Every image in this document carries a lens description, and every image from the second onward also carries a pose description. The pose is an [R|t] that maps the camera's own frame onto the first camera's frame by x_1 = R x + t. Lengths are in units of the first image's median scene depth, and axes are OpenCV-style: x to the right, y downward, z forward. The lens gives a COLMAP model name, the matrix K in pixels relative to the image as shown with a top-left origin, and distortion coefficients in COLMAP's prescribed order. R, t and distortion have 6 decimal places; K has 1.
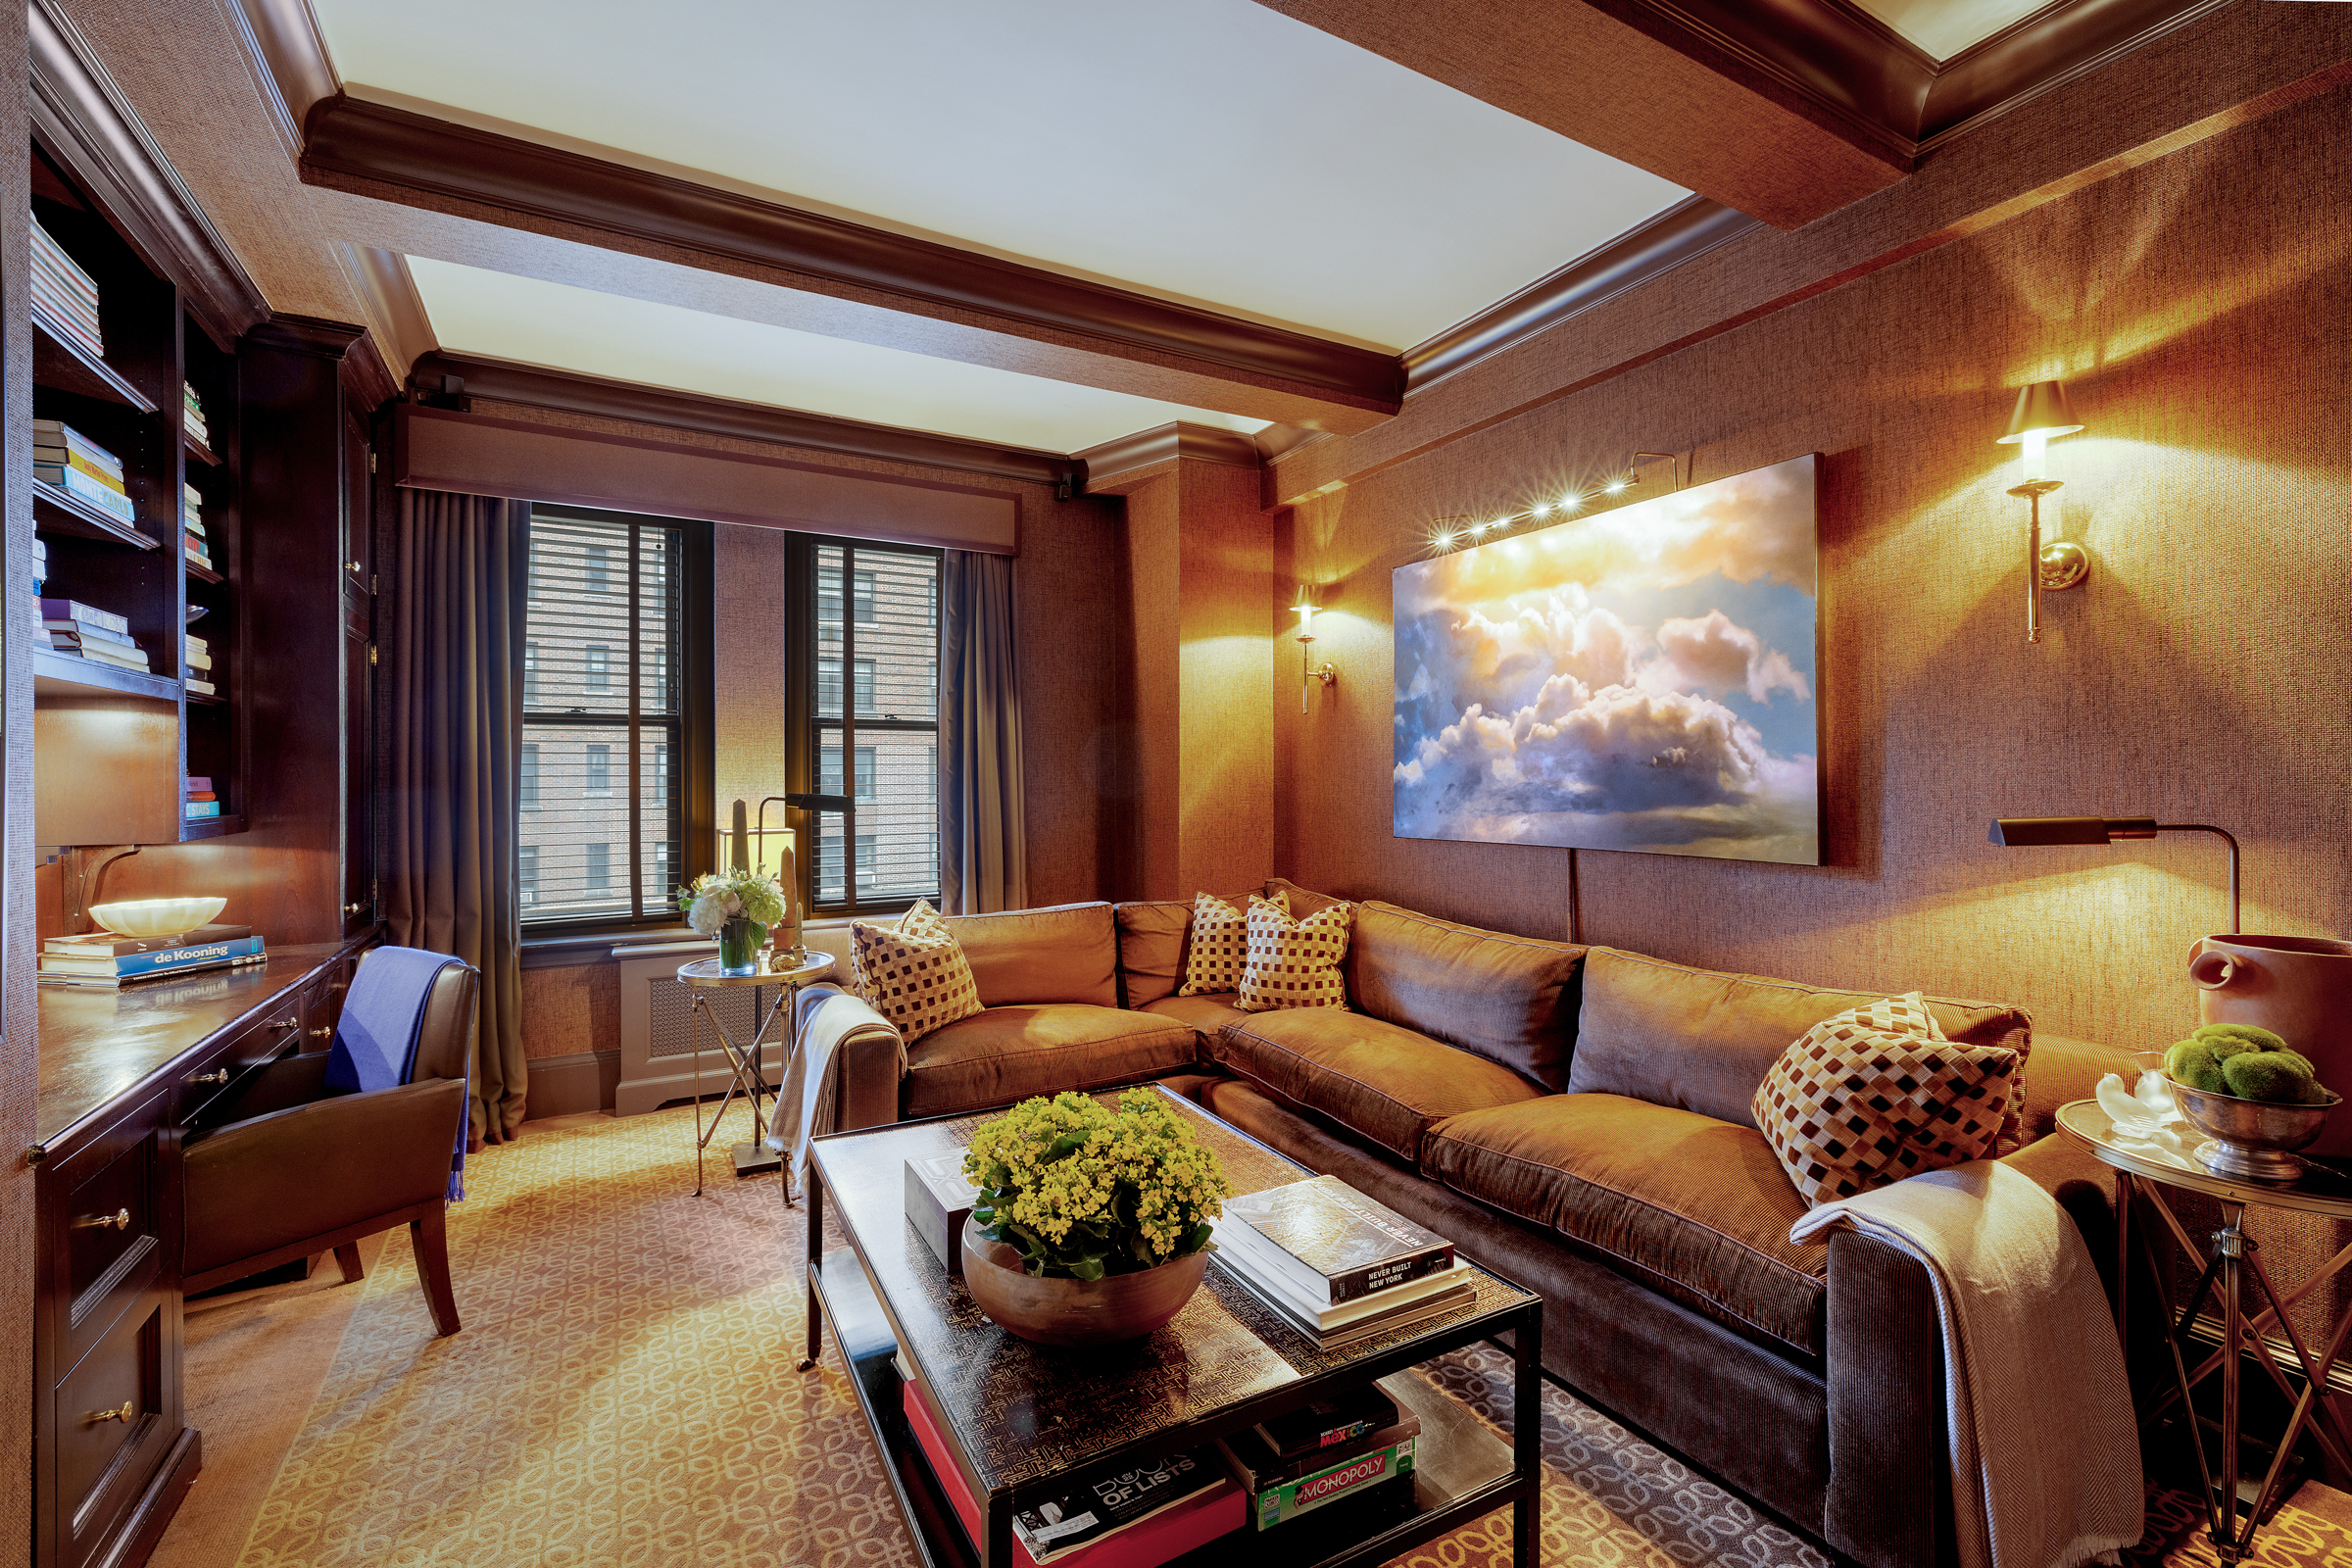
lens RADIAL K [[982.3, 0, 1176.0], [0, 982.3, 784.0], [0, 0, 1]] dist [0.004200, -0.000226]
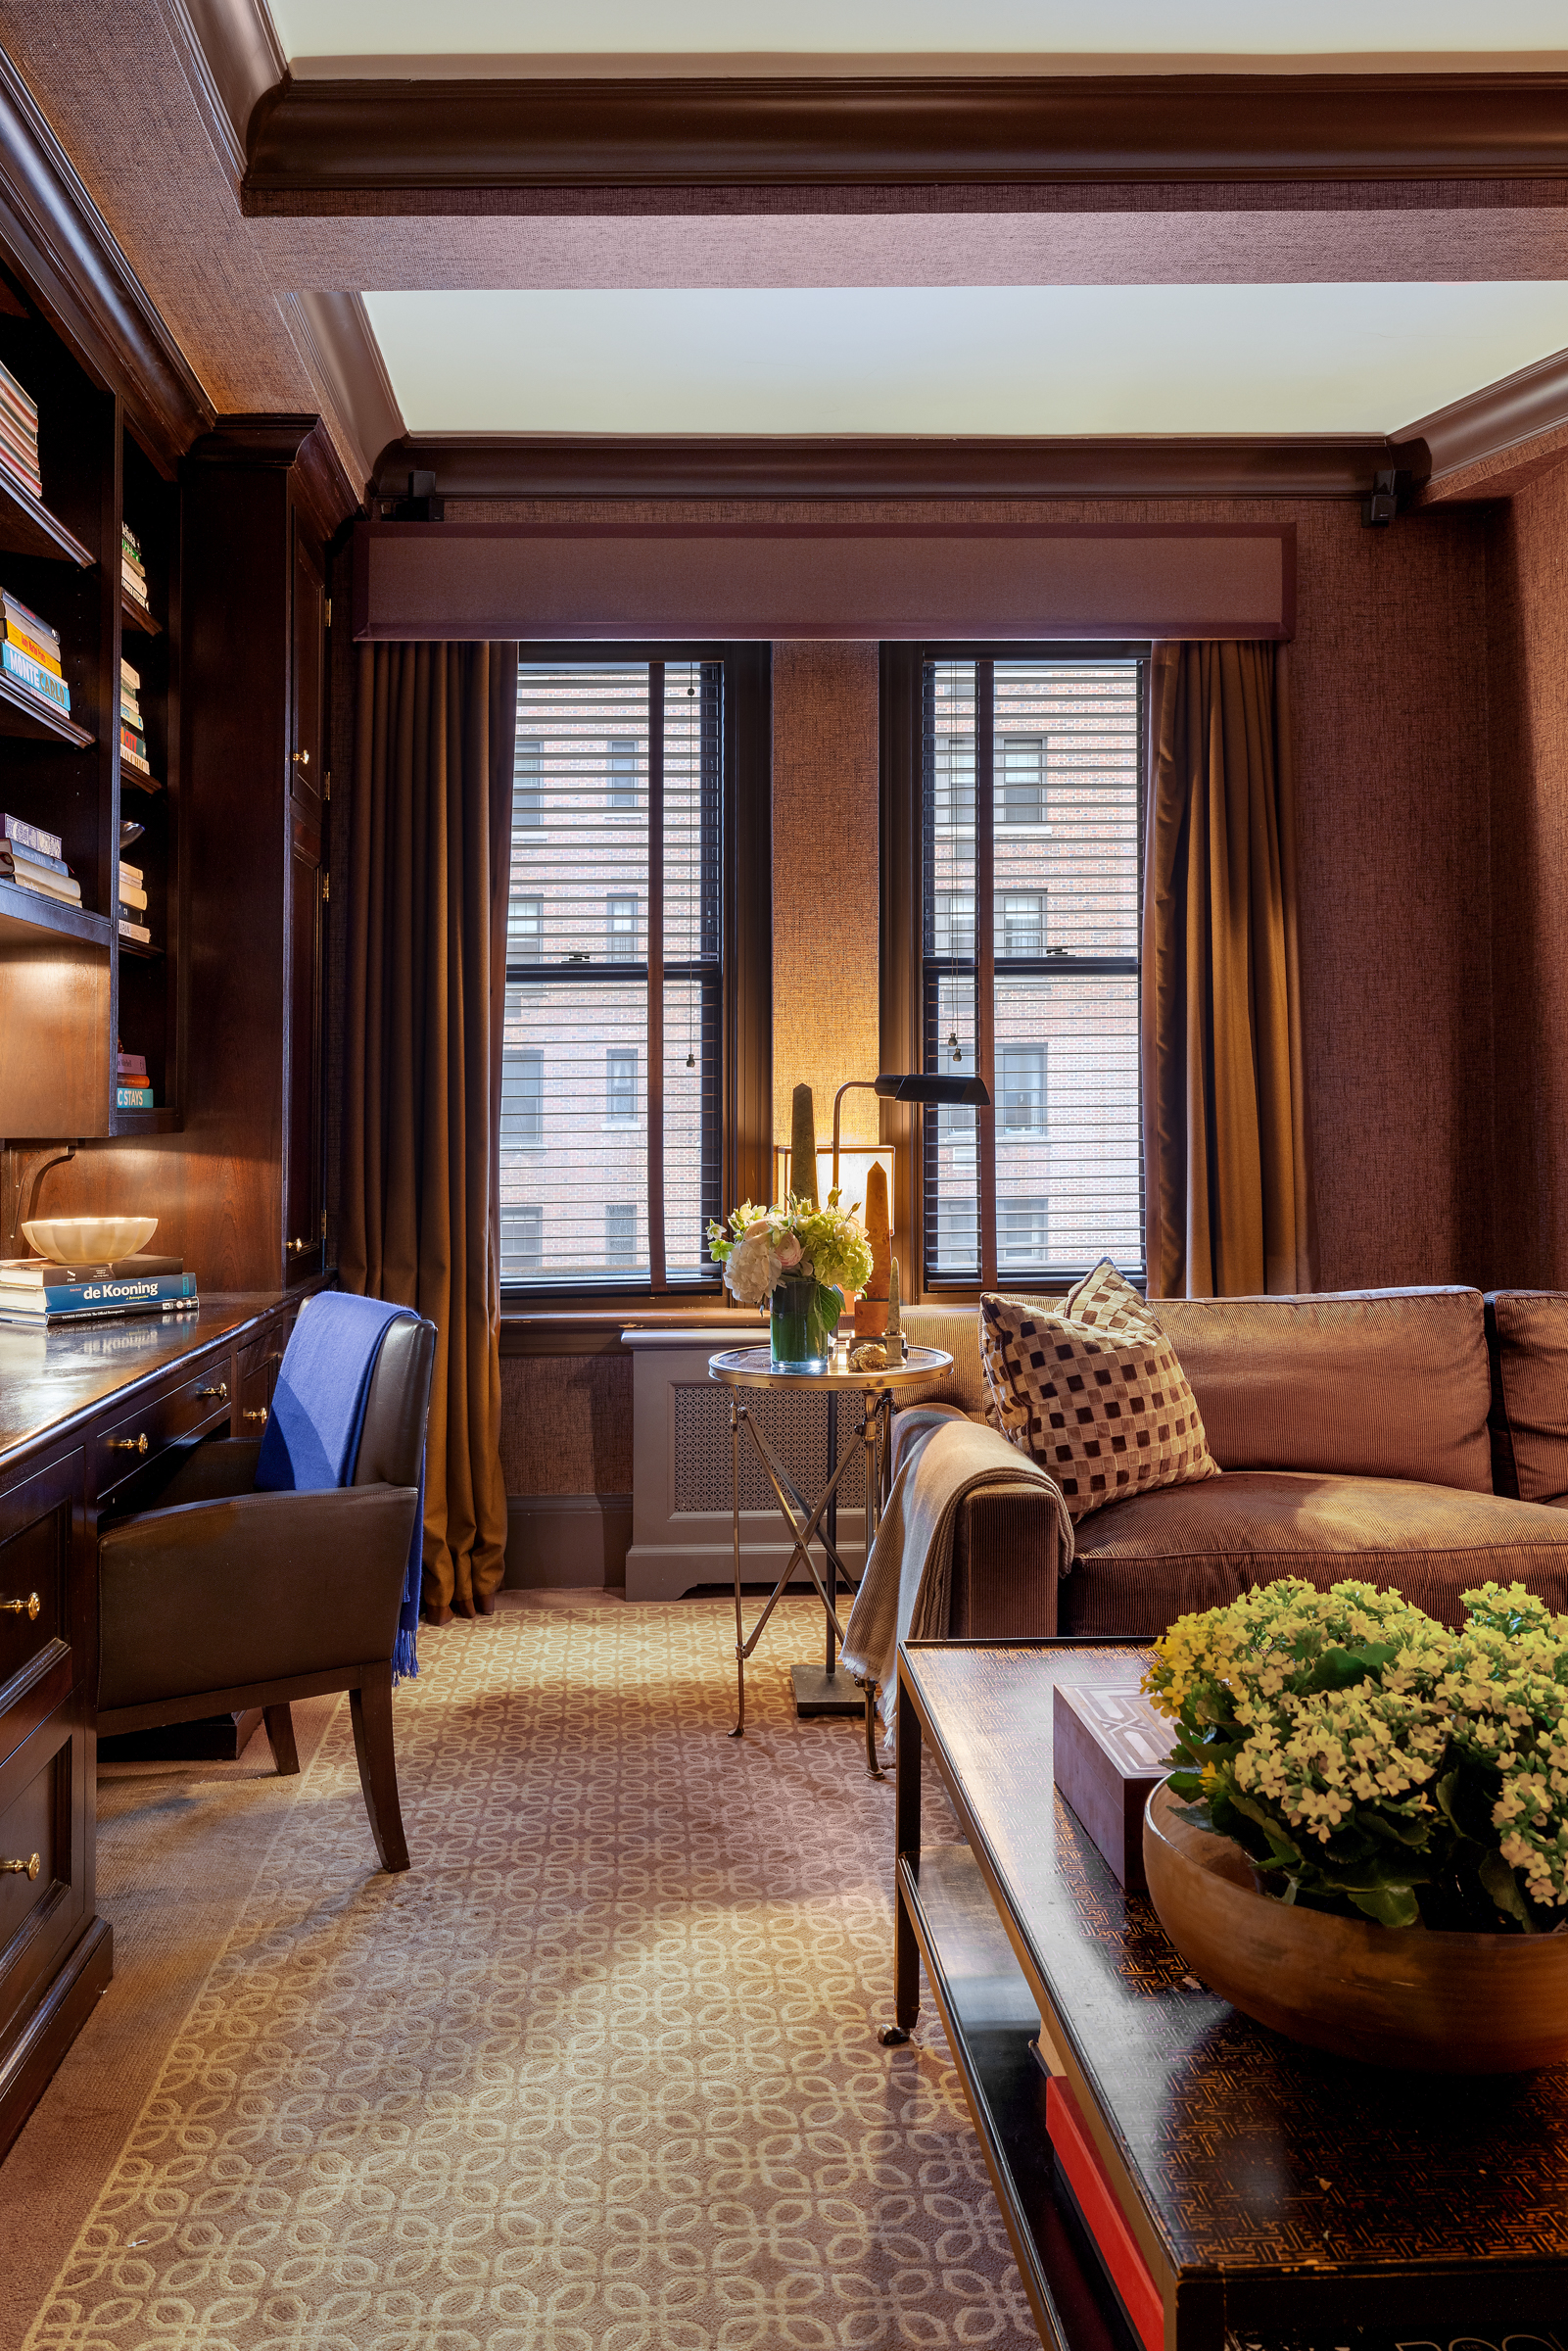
lens RADIAL K [[1800.4, 0, 784.0], [0, 1800.4, 1175.5], [0, 0, 1]] dist [-0.001359, 0.007957]
pose [[0.891880, -0.011722, -0.452121, 0.044702], [-0.000082, 0.999660, -0.026080, 0.116635], [0.452273, 0.023297, 0.891575, 0.027953]]
